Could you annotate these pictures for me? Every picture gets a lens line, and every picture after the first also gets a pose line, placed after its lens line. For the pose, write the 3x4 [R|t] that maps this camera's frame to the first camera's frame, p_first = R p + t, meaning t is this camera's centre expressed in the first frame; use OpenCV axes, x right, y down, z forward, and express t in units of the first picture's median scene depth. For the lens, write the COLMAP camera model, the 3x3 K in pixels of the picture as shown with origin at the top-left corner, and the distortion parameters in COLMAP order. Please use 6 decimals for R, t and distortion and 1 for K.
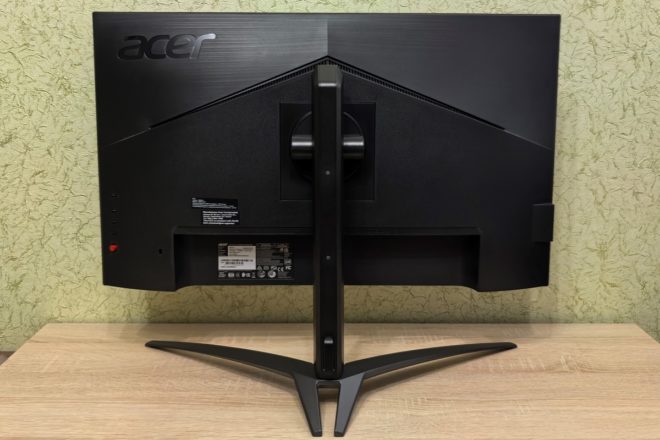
lens RADIAL K [[661.6, 0, 330.0], [0, 661.6, 220.0], [0, 0, 1]] dist [-0.010689, 0.001237]
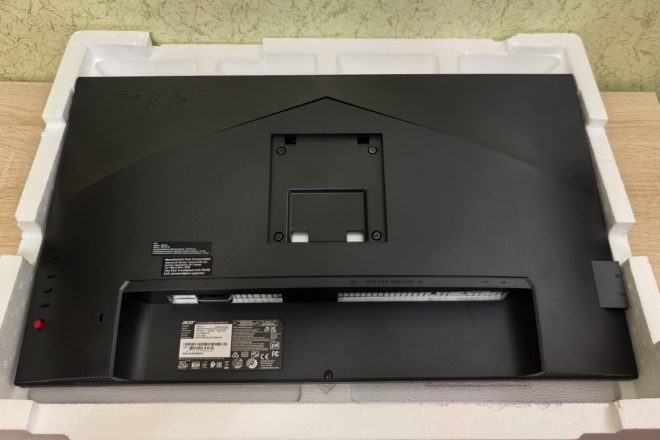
lens RADIAL K [[661.6, 0, 330.0], [0, 661.6, 220.0], [0, 0, 1]] dist [-0.010689, 0.001237]
pose [[0.999681, -0.018429, -0.017279, 0.011791], [0.006043, 0.838566, -0.544766, 0.344159], [0.024529, 0.544488, 0.838410, 0.318350]]
